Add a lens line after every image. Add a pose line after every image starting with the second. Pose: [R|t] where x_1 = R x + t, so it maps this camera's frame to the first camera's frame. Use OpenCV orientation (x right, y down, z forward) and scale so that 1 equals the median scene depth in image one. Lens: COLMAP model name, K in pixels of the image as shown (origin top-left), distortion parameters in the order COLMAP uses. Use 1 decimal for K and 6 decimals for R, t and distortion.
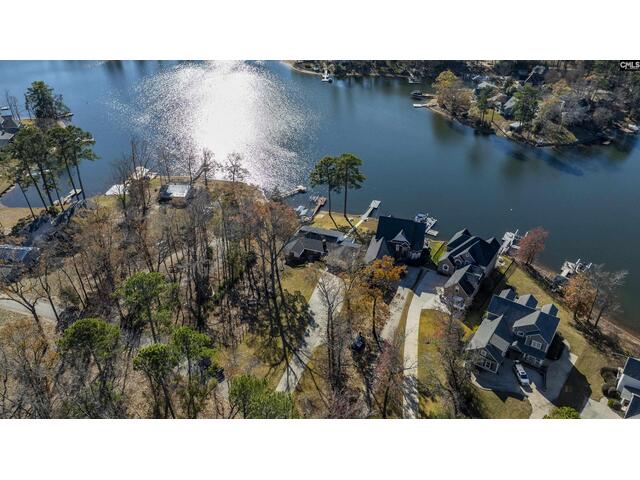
lens RADIAL K [[476.1, 0, 316.3], [0, 476.1, 238.3], [0, 0, 1]] dist [-0.038907, 0.042256]
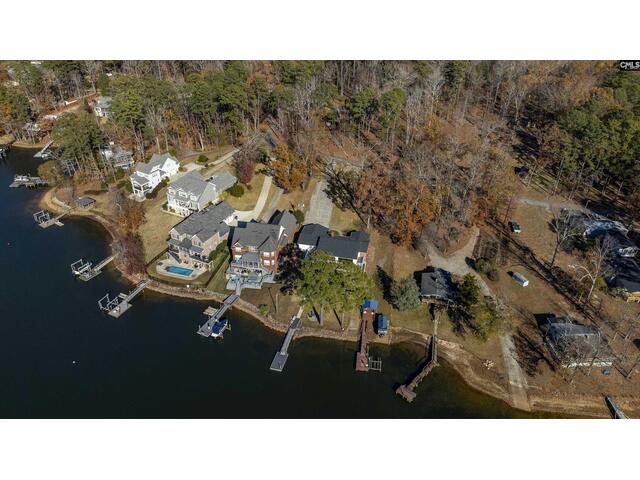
lens RADIAL K [[476.1, 0, 320.3], [0, 476.1, 239.1], [0, 0, 1]] dist [-0.038907, 0.042256]
pose [[-0.990087, 0.067012, -0.123440, 0.174496], [-0.083066, 0.429327, 0.899321, -0.934239], [0.113262, 0.900660, -0.419504, 1.440428]]
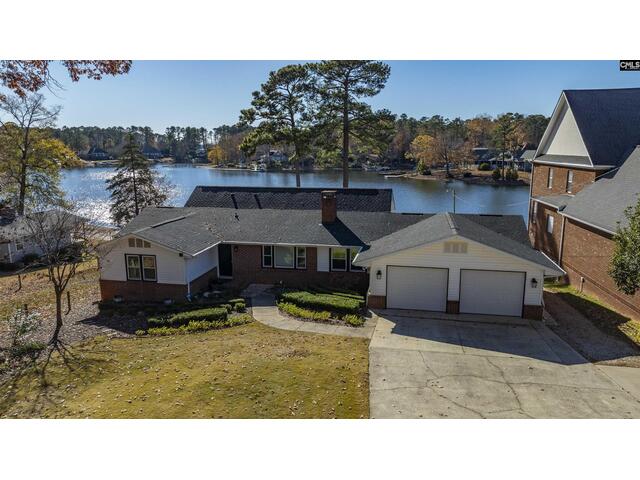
lens RADIAL K [[476.1, 0, 318.3], [0, 476.1, 240.5], [0, 0, 1]] dist [-0.038907, 0.042256]
pose [[0.986223, -0.028457, 0.162956, -0.017882], [0.084641, 0.933182, -0.349295, 0.084455], [-0.142128, 0.358275, 0.922734, 0.828284]]
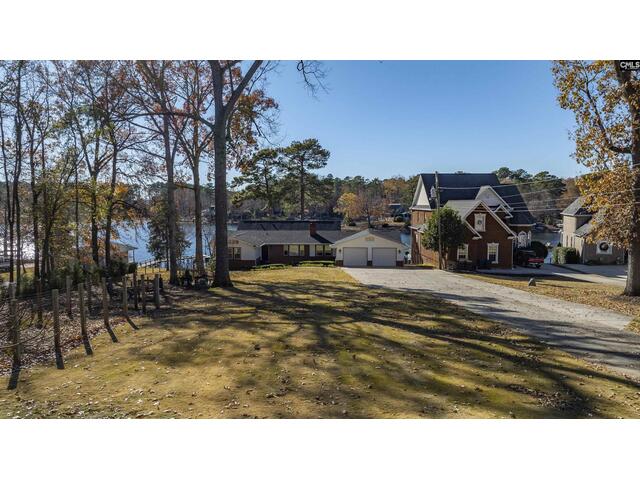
lens RADIAL K [[476.1, 0, 324.0], [0, 476.1, 239.9], [0, 0, 1]] dist [-0.038907, 0.042256]
pose [[0.945101, -0.017381, 0.326316, -0.102474], [0.166586, 0.884711, -0.435356, 0.188975], [-0.281129, 0.465816, 0.839037, 0.666044]]
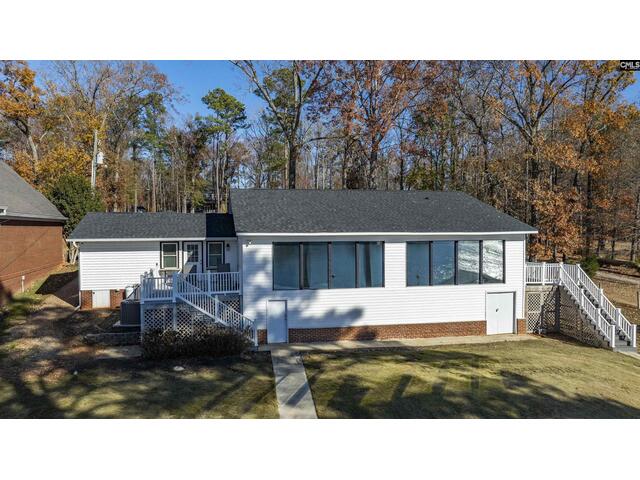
lens RADIAL K [[476.1, 0, 319.2], [0, 476.1, 236.8], [0, 0, 1]] dist [-0.038907, 0.042256]
pose [[-0.832070, 0.009548, -0.554588, 0.111704], [-0.294277, 0.839933, 0.455976, -0.073505], [0.470170, 0.542607, -0.696073, 1.138629]]
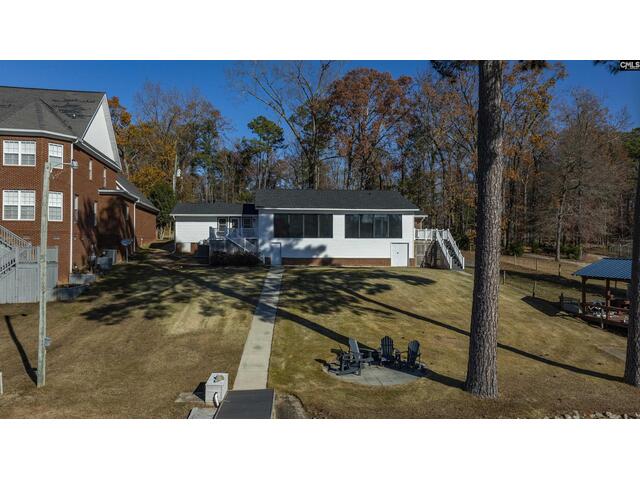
lens RADIAL K [[476.1, 0, 319.9], [0, 476.1, 240.8], [0, 0, 1]] dist [-0.038907, 0.042256]
pose [[-0.881551, -0.007736, -0.472025, 0.148473], [-0.254700, 0.849655, 0.461752, -0.120328], [0.397486, 0.527283, -0.750984, 1.250565]]
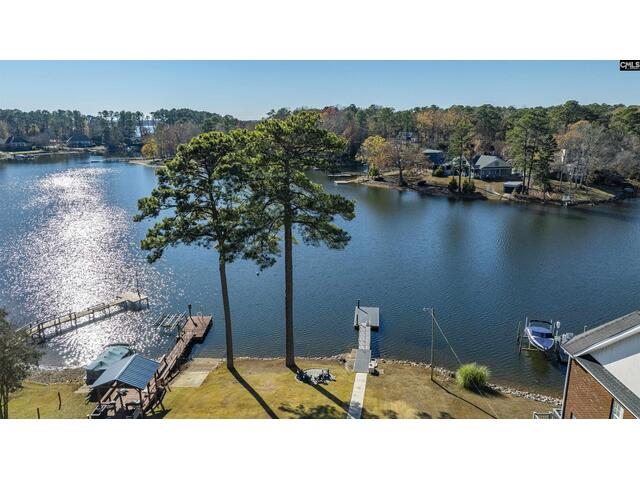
lens RADIAL K [[476.1, 0, 317.9], [0, 476.1, 237.1], [0, 0, 1]] dist [-0.038907, 0.042256]
pose [[0.962598, -0.056566, 0.264963, 0.012081], [0.137340, 0.944876, -0.297232, -0.040930], [-0.233544, 0.322504, 0.917305, 0.889220]]
